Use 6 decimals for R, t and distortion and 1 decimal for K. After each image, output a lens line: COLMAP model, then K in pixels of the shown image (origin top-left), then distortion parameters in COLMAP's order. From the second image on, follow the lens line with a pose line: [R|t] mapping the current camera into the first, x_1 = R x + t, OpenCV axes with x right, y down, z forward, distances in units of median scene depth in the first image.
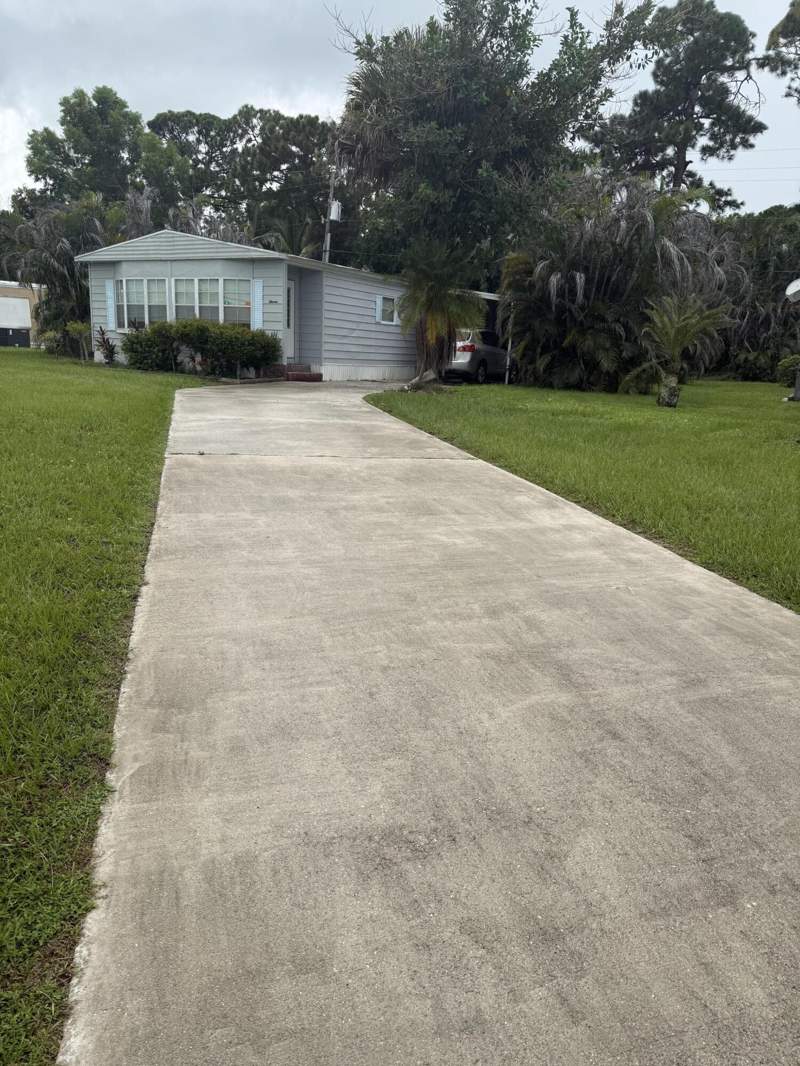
lens RADIAL K [[752.5, 0, 400.0], [0, 752.5, 533.0], [0, 0, 1]] dist [0.052363, -0.070930]
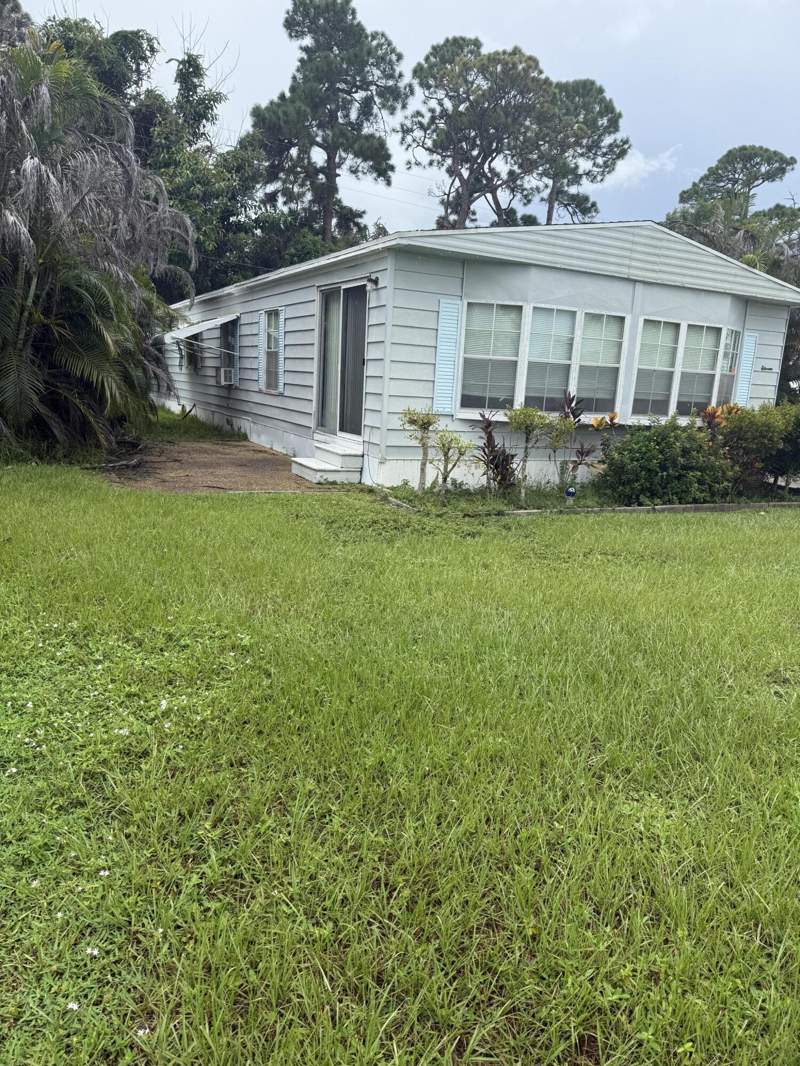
lens RADIAL K [[751.8, 0, 402.3], [0, 751.8, 530.4], [0, 0, 1]] dist [0.040291, -0.044281]
pose [[0.582455, -0.165677, 0.795800, -0.857334], [0.151148, 0.984009, 0.094233, -0.268089], [-0.798686, 0.065397, 0.598183, 0.841057]]
